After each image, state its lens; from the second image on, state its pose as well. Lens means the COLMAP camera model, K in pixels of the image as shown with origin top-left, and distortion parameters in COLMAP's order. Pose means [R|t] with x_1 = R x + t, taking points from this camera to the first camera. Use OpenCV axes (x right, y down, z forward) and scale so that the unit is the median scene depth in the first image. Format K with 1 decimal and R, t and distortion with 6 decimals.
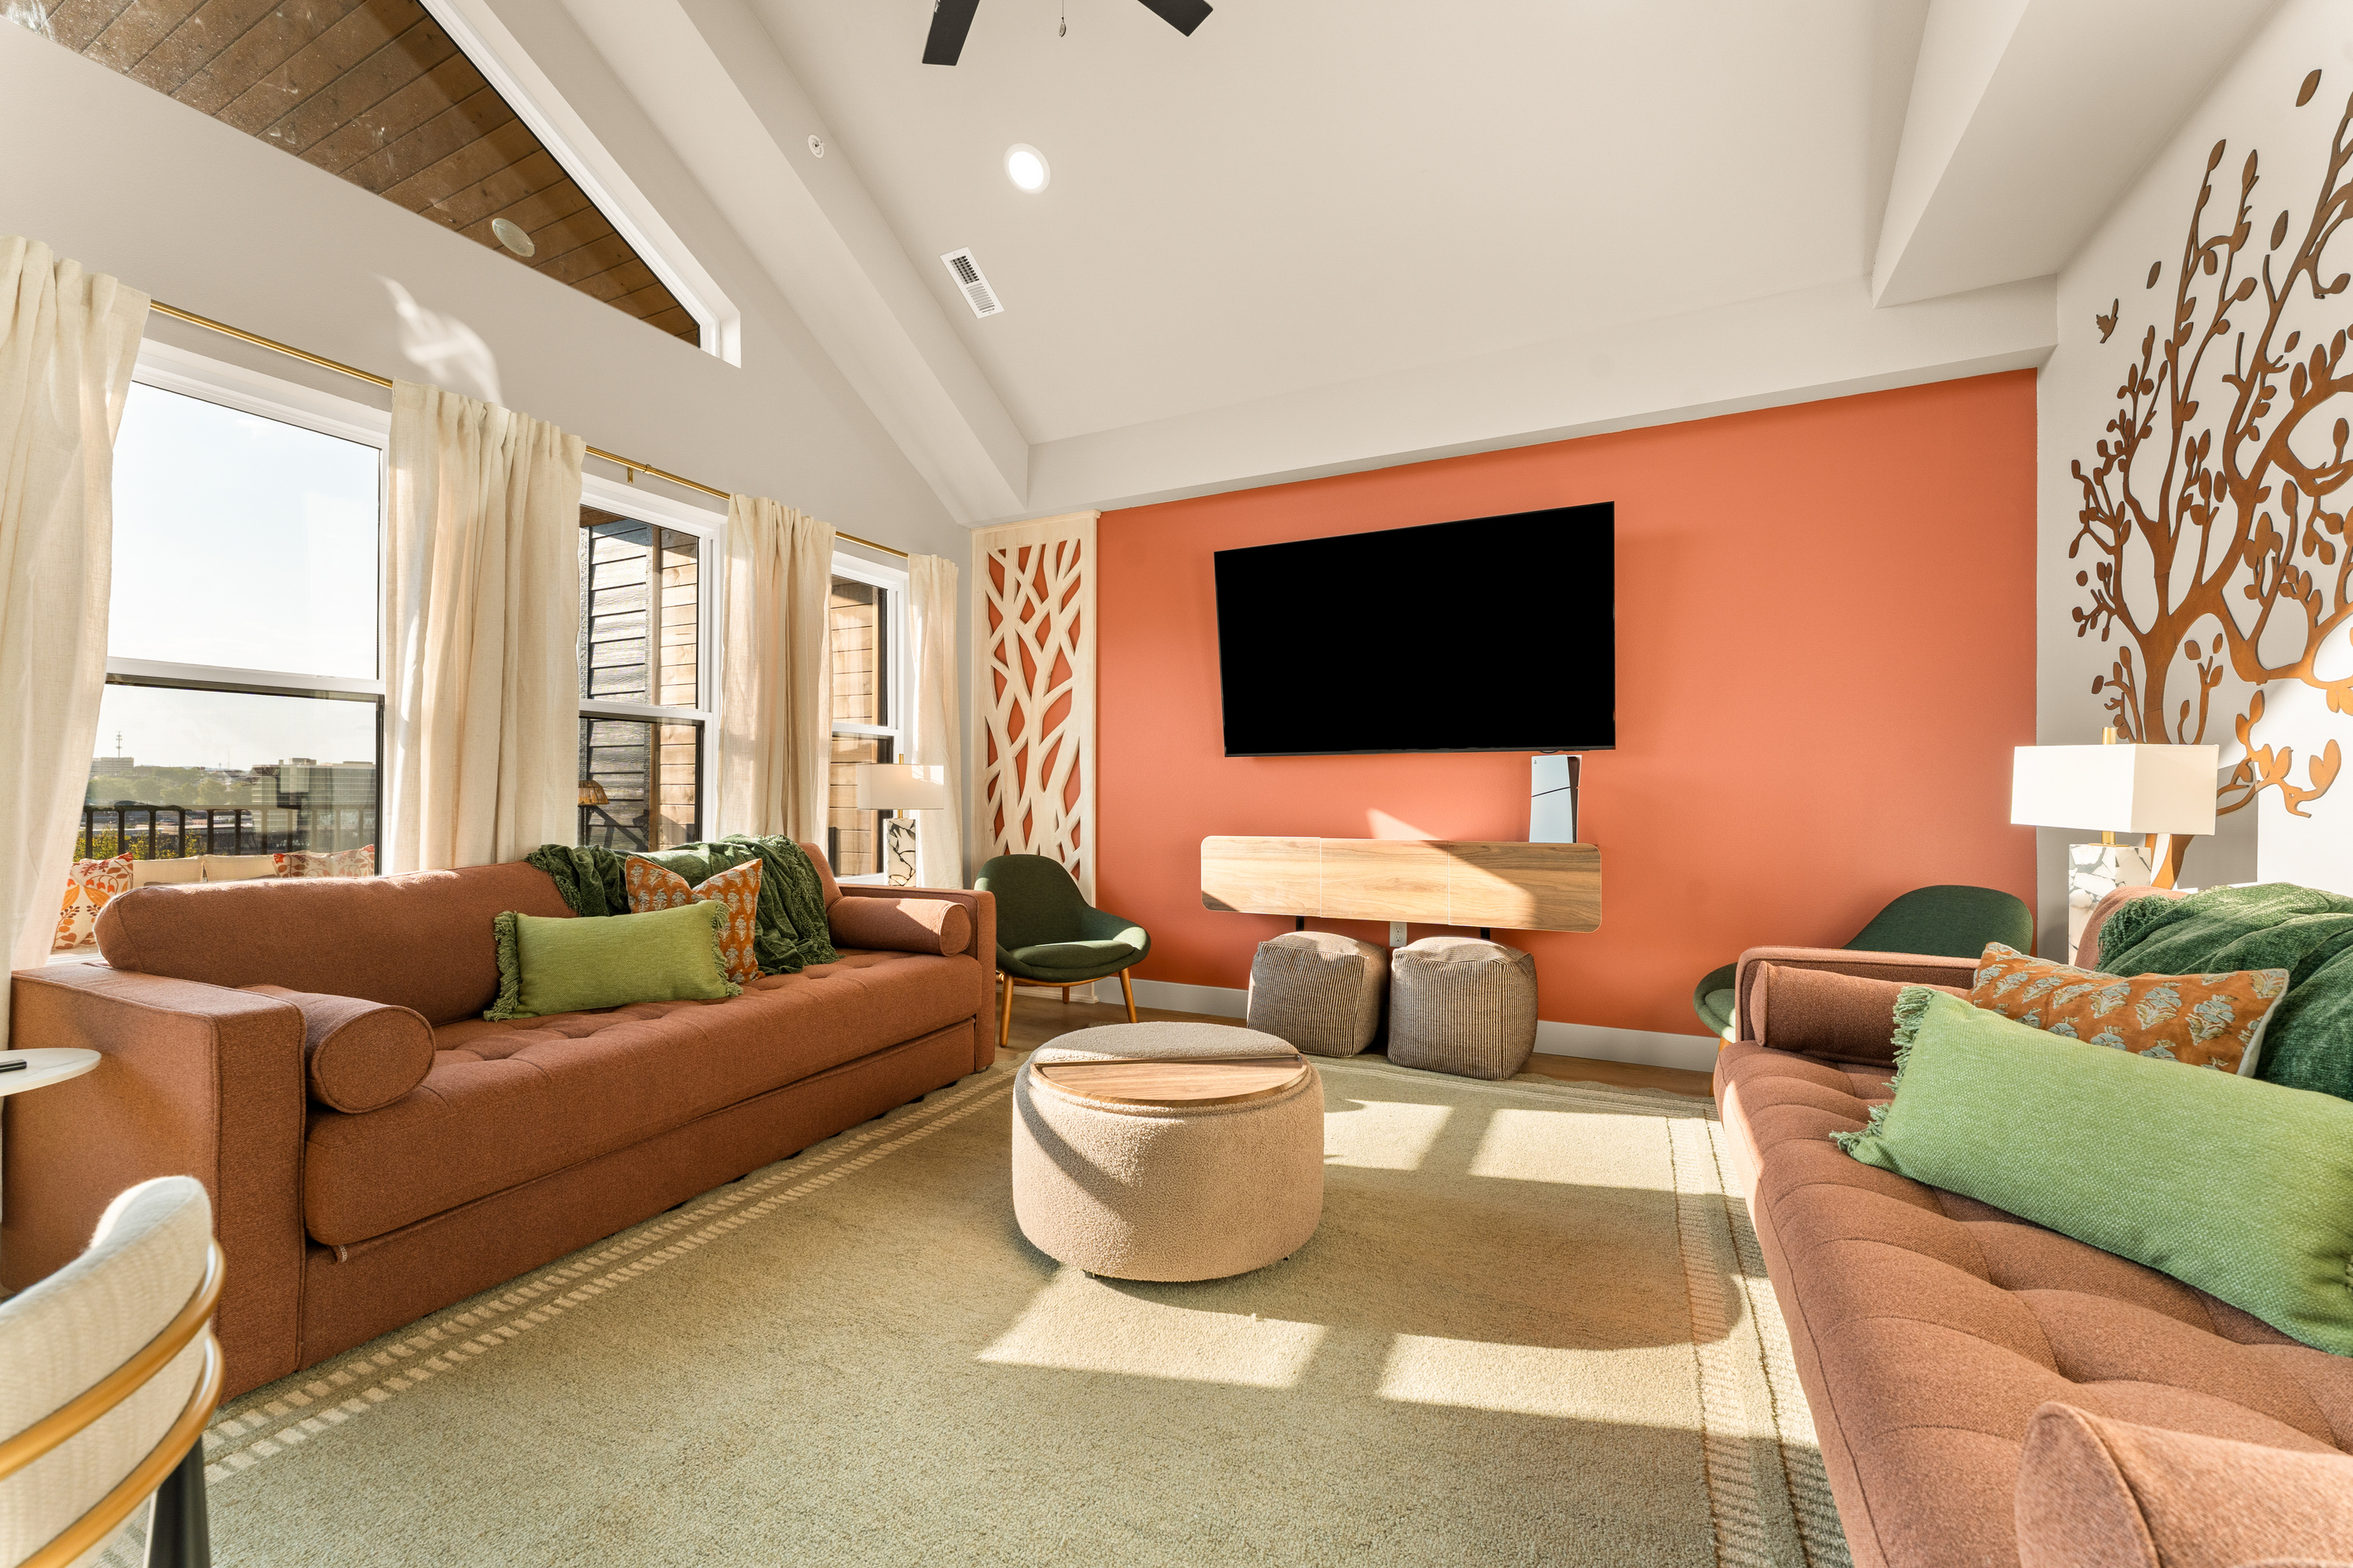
lens RADIAL K [[936.8, 0, 1167.1], [0, 936.8, 790.1], [0, 0, 1]] dist [0.002115, -0.000959]
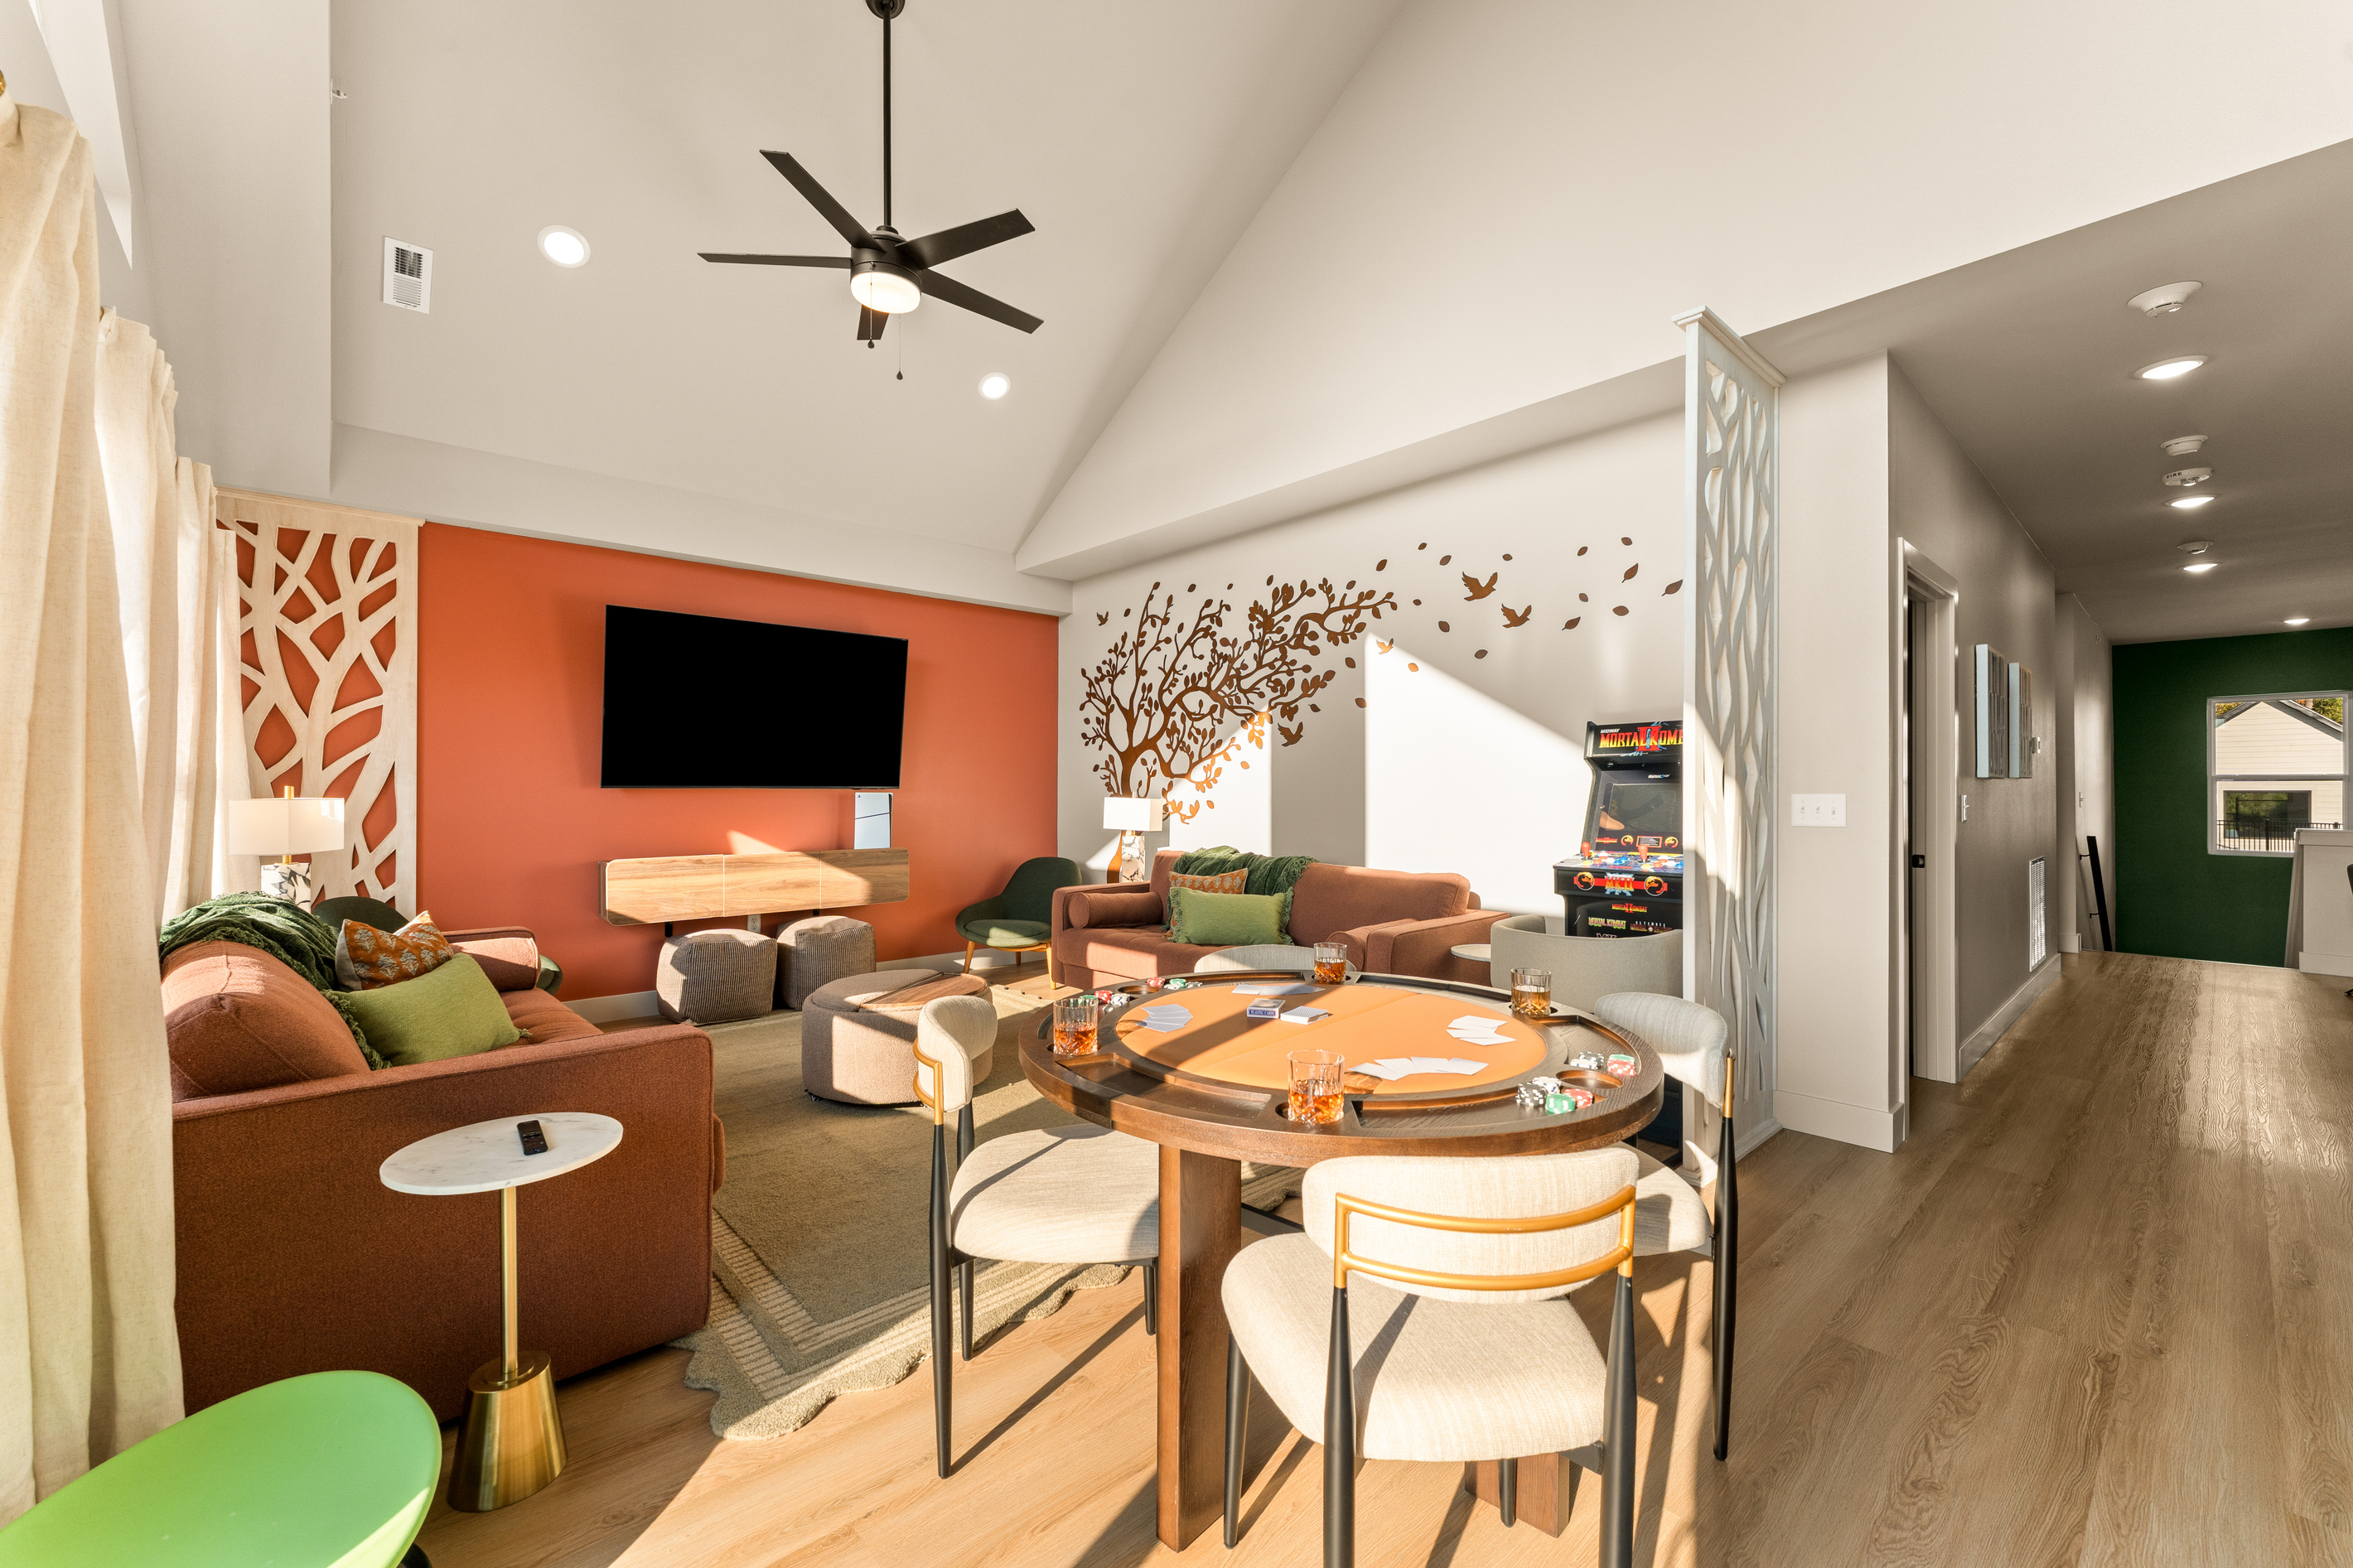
lens RADIAL K [[936.8, 0, 1162.9], [0, 936.8, 786.0], [0, 0, 1]] dist [0.002115, -0.000959]
pose [[0.376447, 0.005396, 0.926422, -0.863618], [-0.004608, 0.999982, -0.003952, -0.043997], [-0.926427, -0.002781, 0.376465, -0.039680]]
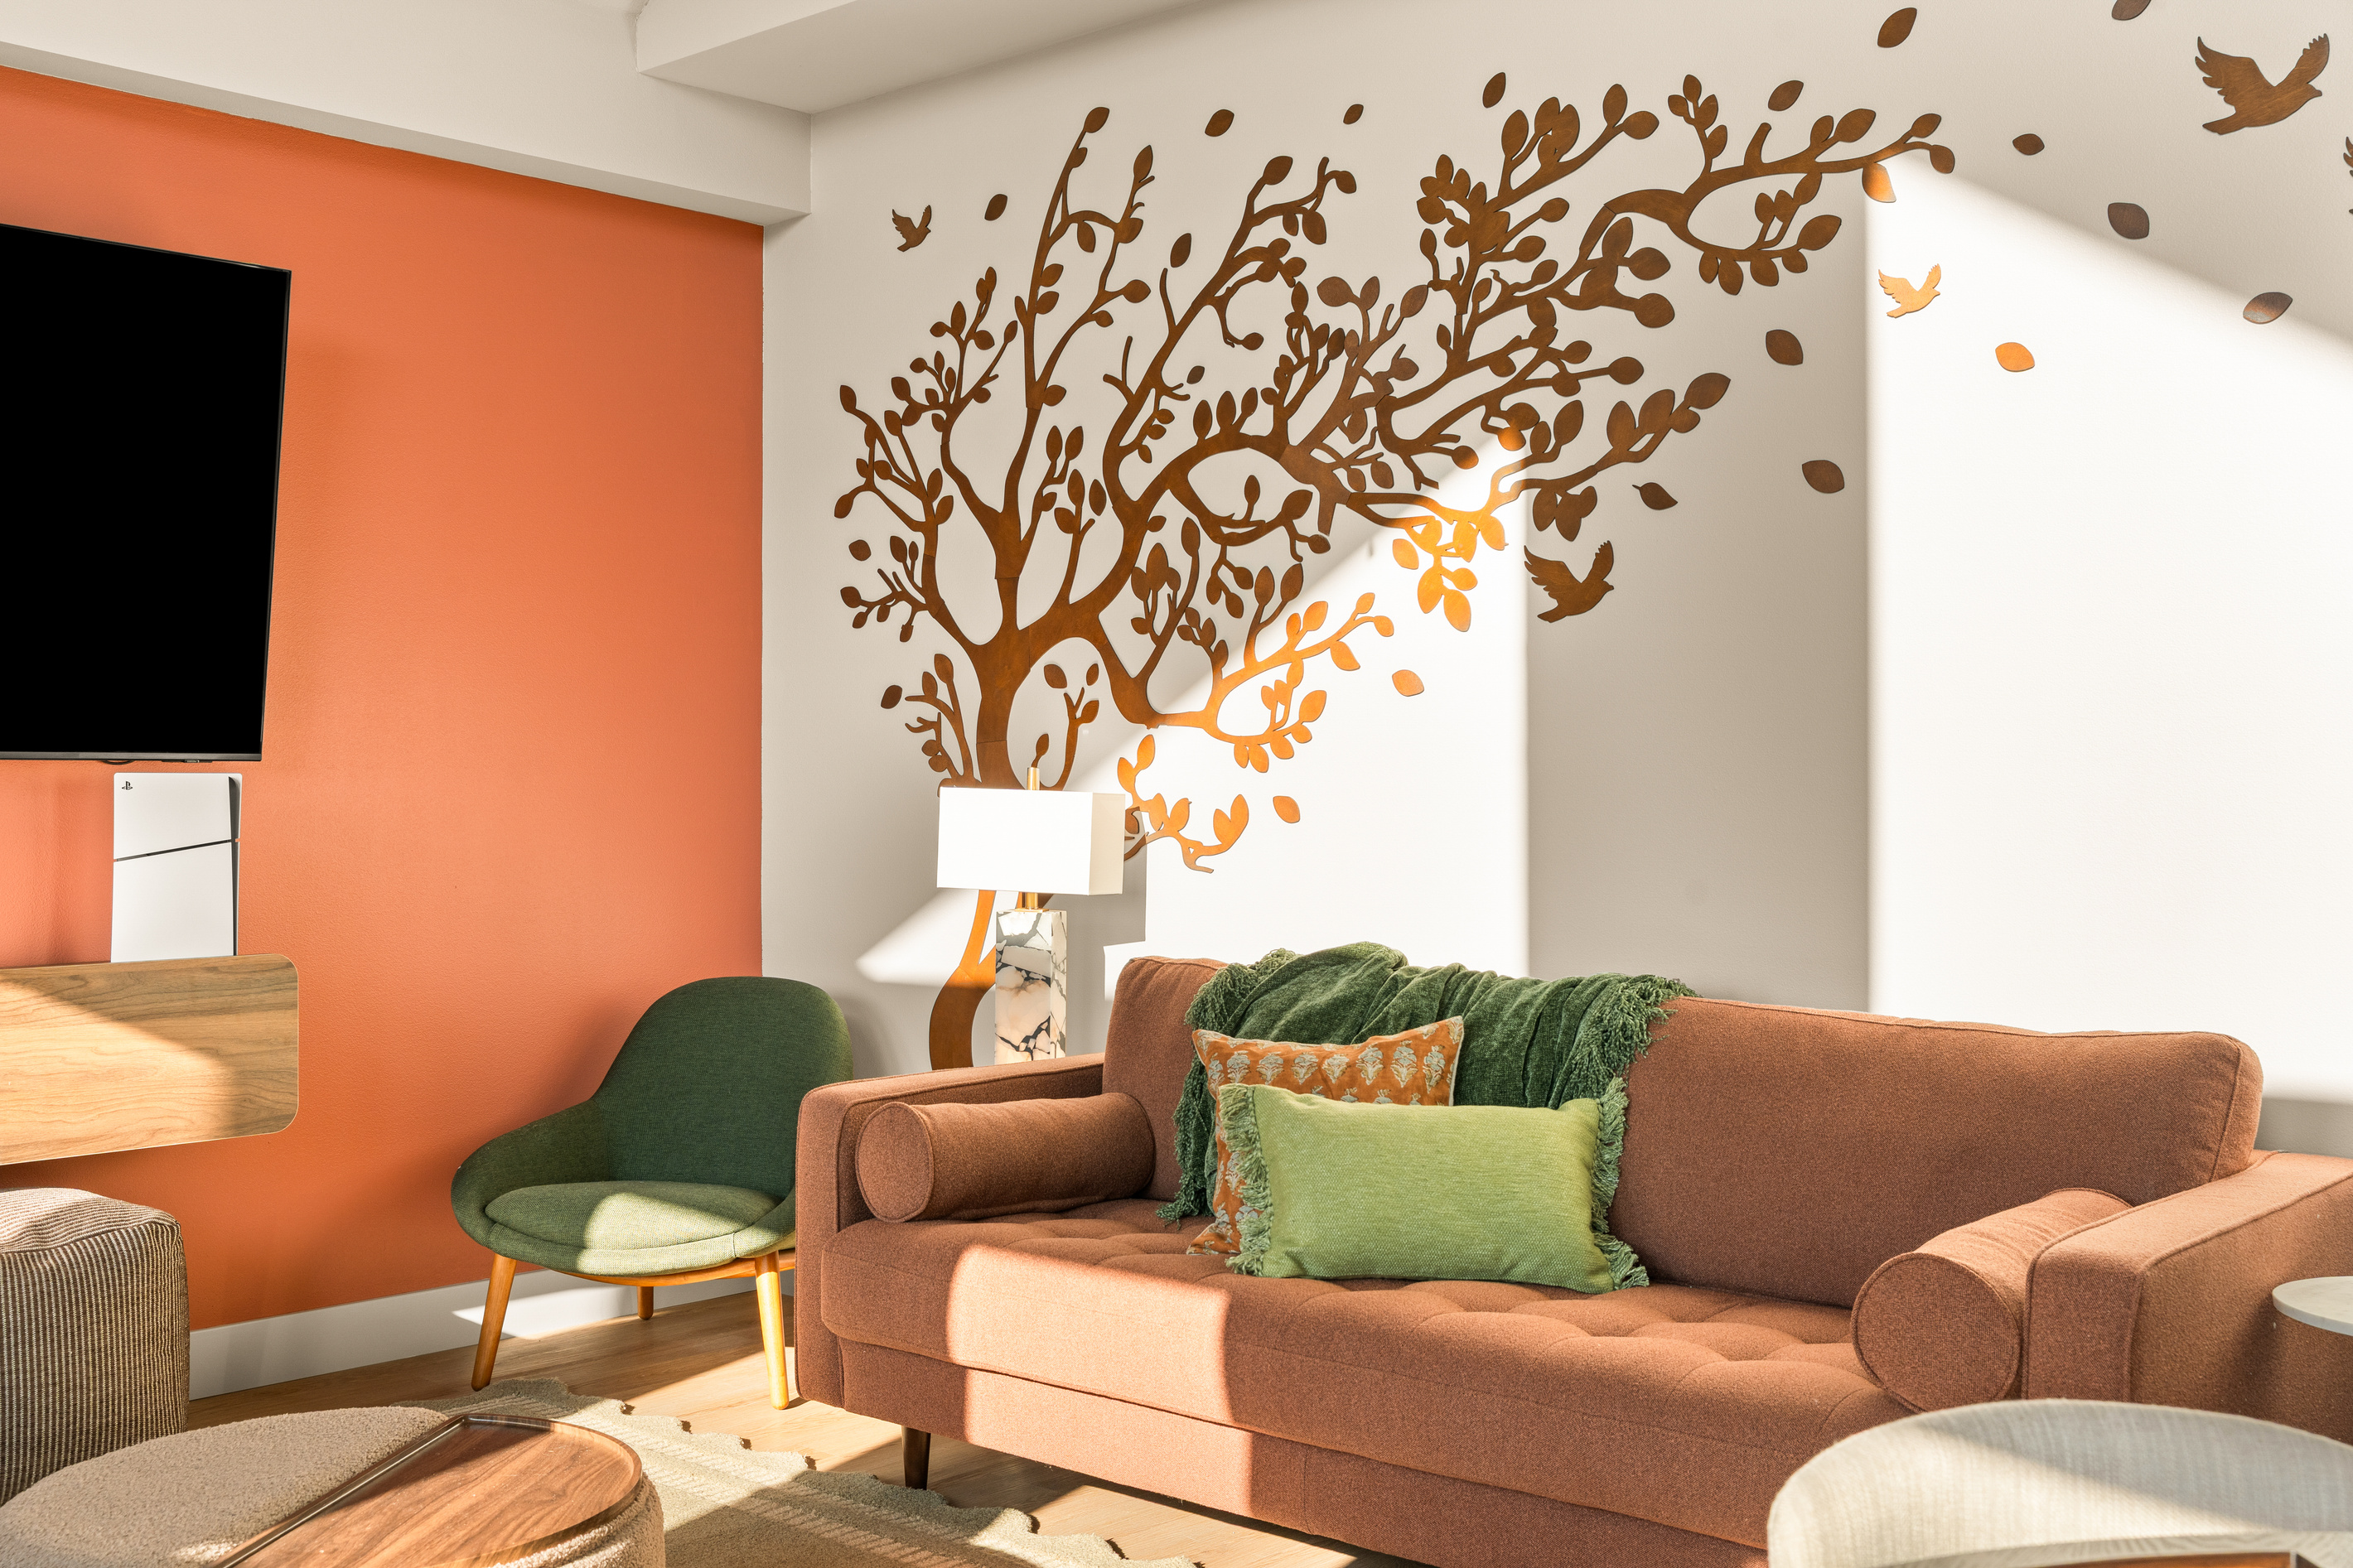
lens RADIAL K [[2433.5, 0, 1154.6], [0, 2433.5, 765.6], [0, 0, 1]] dist [0.006018, 0.000000]
pose [[0.281339, 0.004718, 0.959597, -0.632243], [-0.001956, 0.999989, -0.004343, -0.036717], [-0.959606, -0.000655, 0.281345, 0.181139]]
